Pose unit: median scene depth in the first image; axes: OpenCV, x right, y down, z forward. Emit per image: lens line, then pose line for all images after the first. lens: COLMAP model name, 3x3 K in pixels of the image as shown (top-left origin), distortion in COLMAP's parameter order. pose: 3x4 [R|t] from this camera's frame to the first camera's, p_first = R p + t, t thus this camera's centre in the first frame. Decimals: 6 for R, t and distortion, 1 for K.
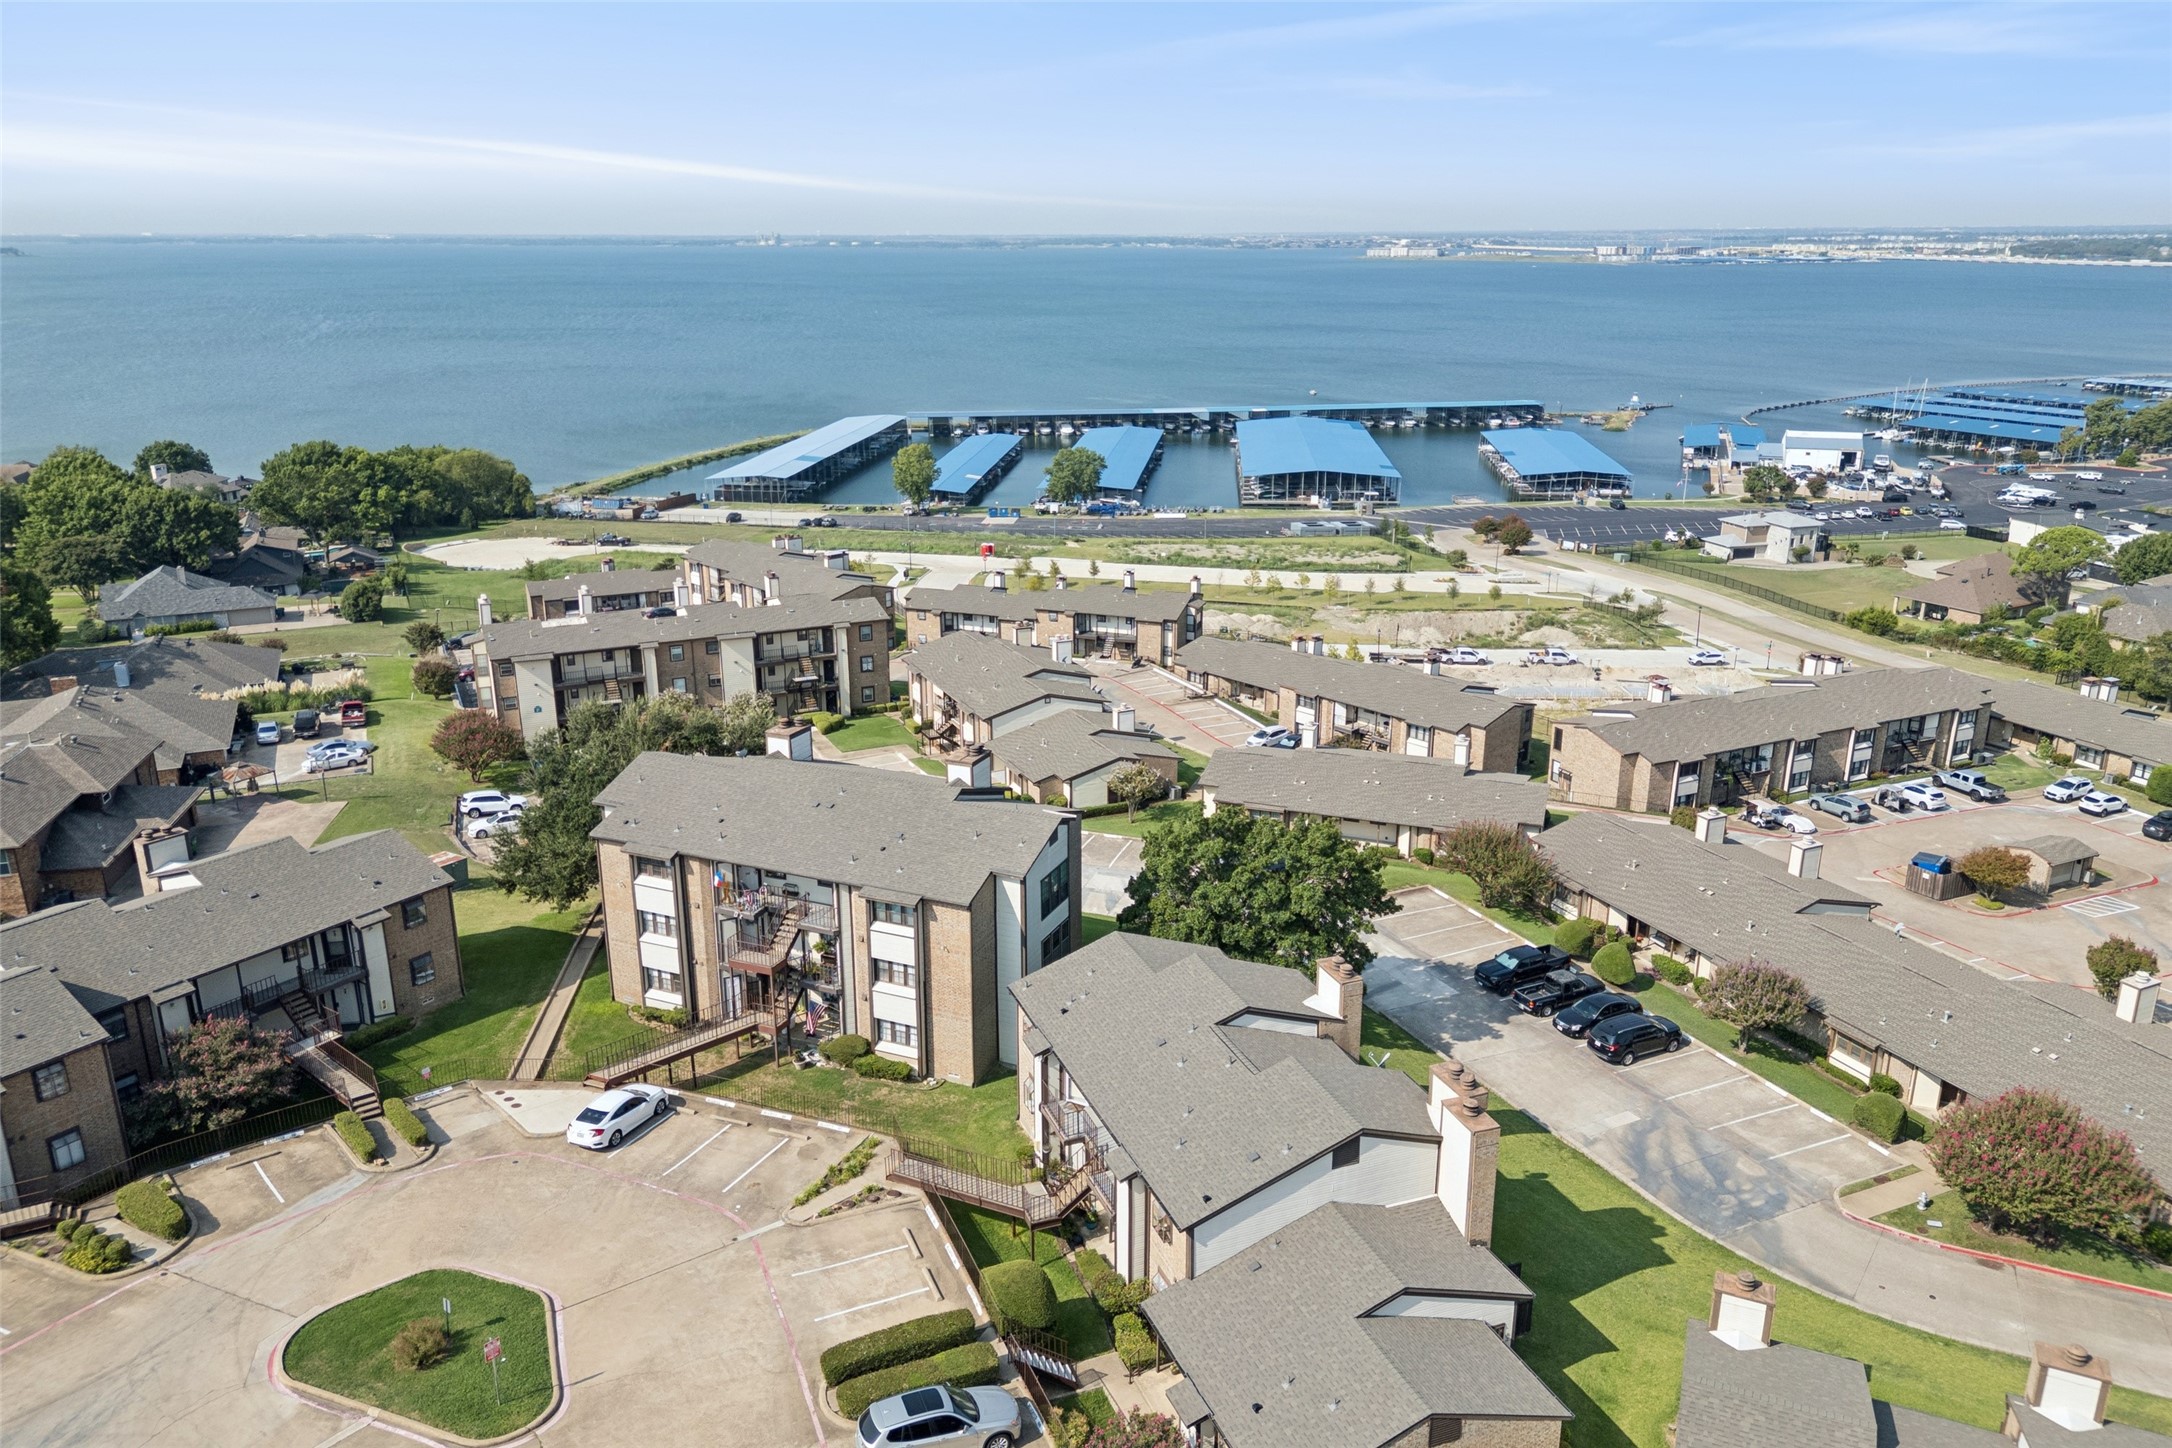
lens RADIAL K [[1515.1, 0, 1080.8], [0, 1515.1, 714.3], [0, 0, 1]] dist [0.040685, 0.000046]
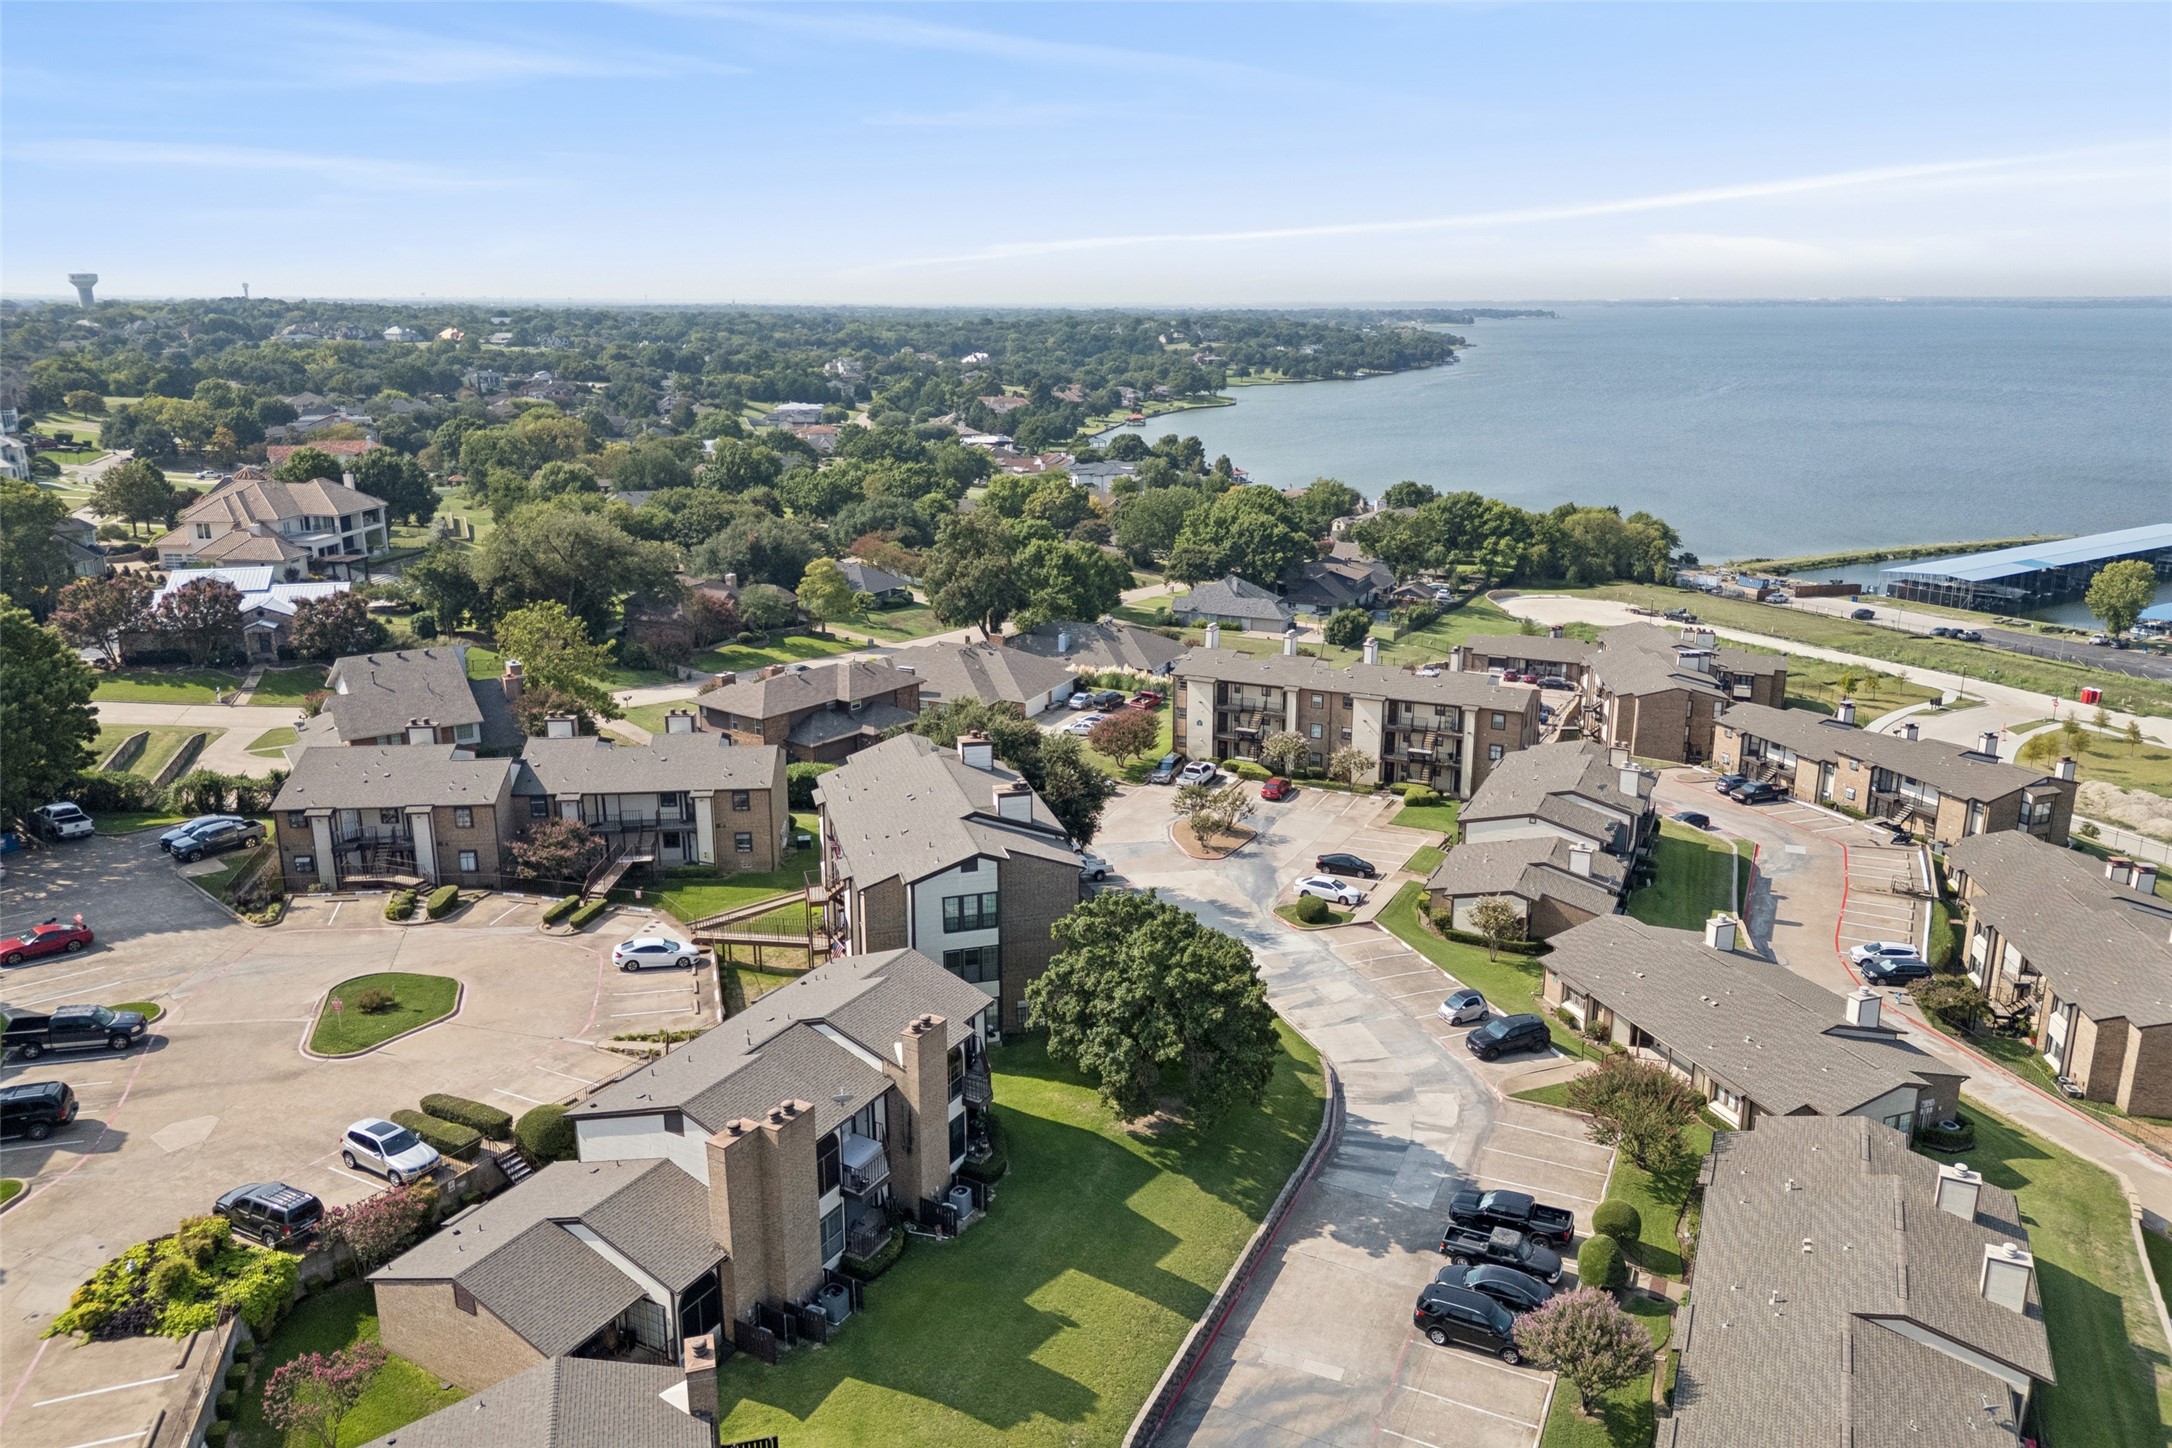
lens RADIAL K [[1515.1, 0, 1081.1], [0, 1515.1, 727.3], [0, 0, 1]] dist [0.040685, 0.000046]
pose [[0.645353, 0.209508, -0.734592, 0.260938], [-0.231917, 0.970000, 0.072904, -0.037616], [0.727828, 0.123315, 0.674581, 0.086491]]
